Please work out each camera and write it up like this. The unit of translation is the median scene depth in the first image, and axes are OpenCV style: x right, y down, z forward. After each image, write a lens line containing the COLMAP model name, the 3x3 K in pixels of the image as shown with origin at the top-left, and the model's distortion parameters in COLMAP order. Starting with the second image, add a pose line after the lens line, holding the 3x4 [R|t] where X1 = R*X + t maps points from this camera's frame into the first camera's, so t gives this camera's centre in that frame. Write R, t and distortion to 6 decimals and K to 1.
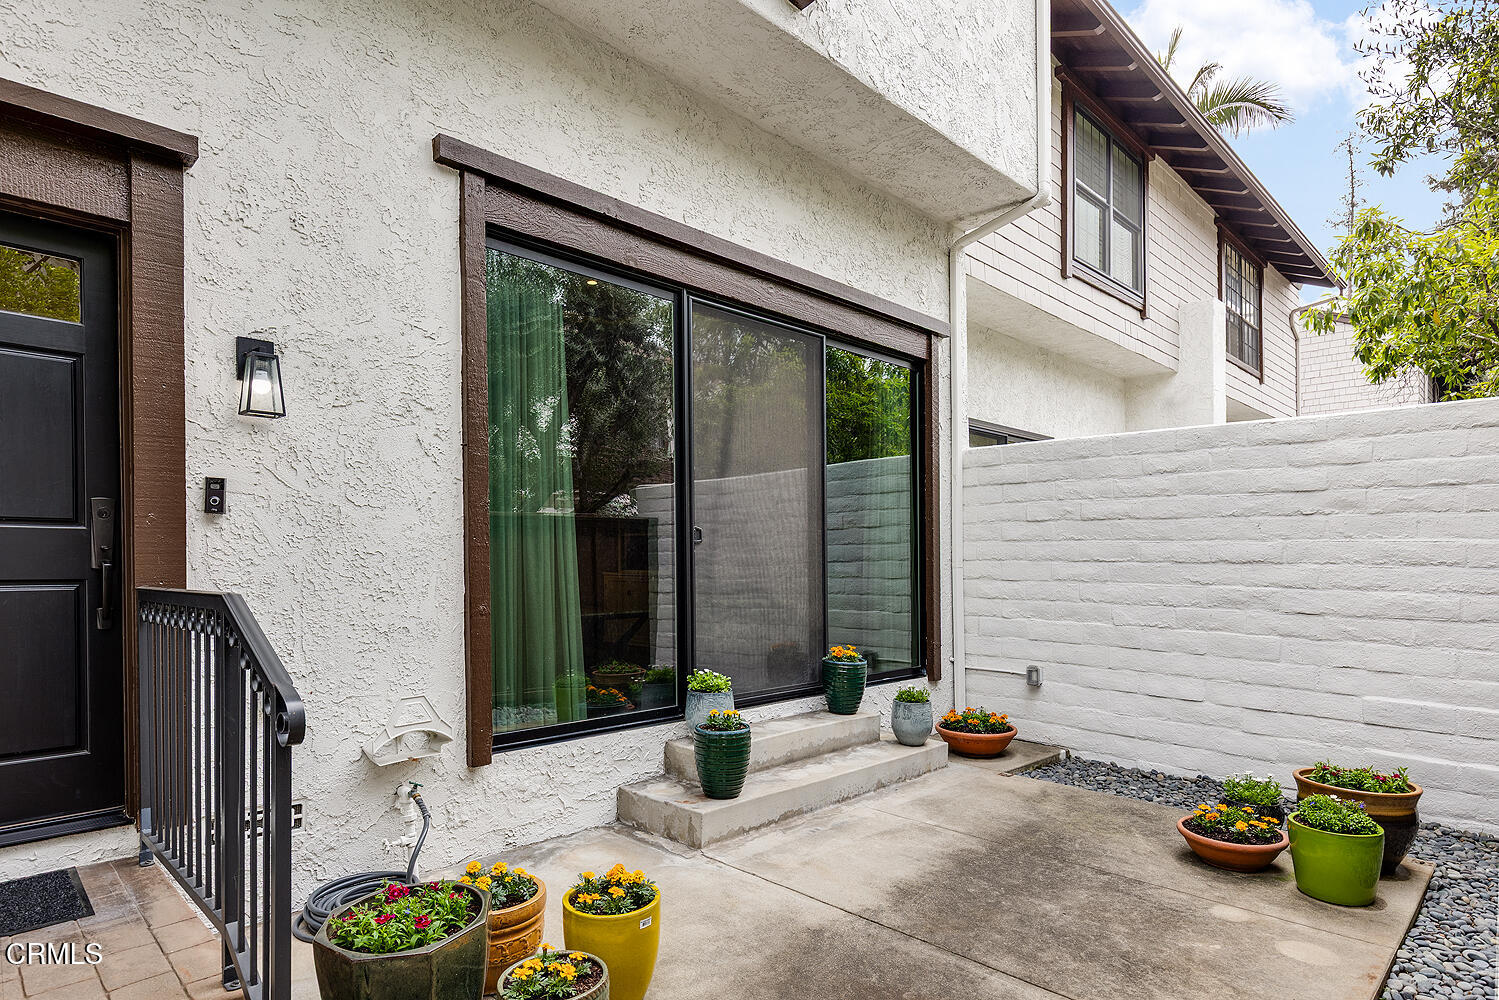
lens RADIAL K [[828.9, 0, 728.2], [0, 828.9, 566.1], [0, 0, 1]] dist [0.005498, 0.000941]
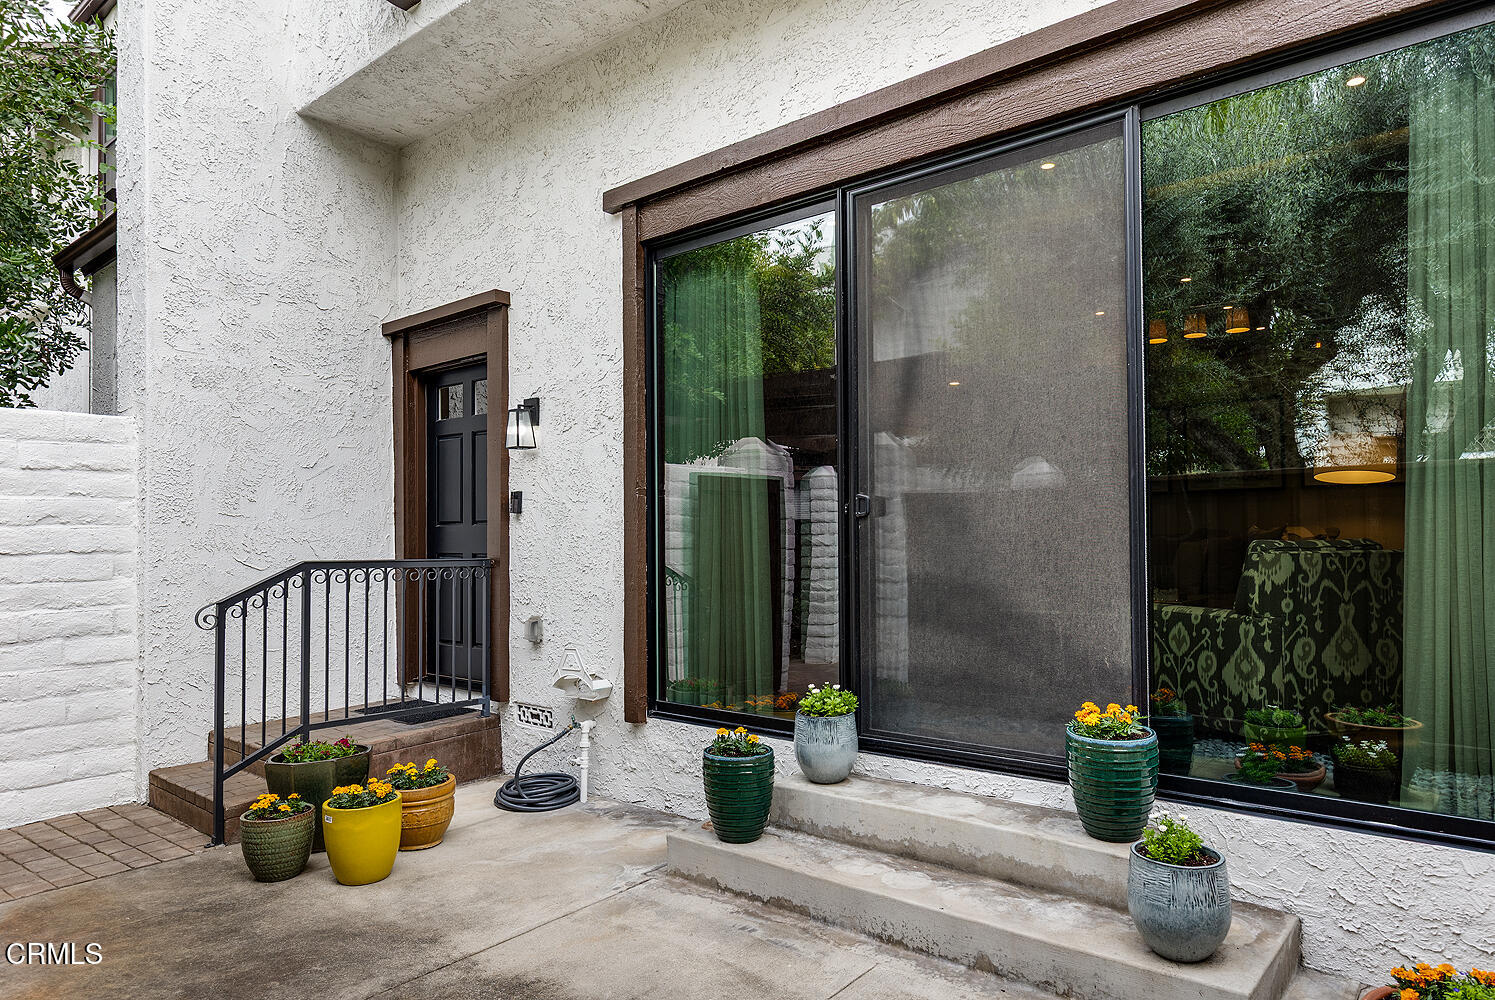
lens RADIAL K [[947.9, 0, 748.2], [0, 947.9, 514.2], [0, 0, 1]] dist [0.018373, 0.000478]
pose [[0.095370, -0.023687, -0.995160, 0.925930], [0.007850, 0.999704, -0.023043, -0.012270], [0.995411, -0.005614, 0.095528, 0.943725]]
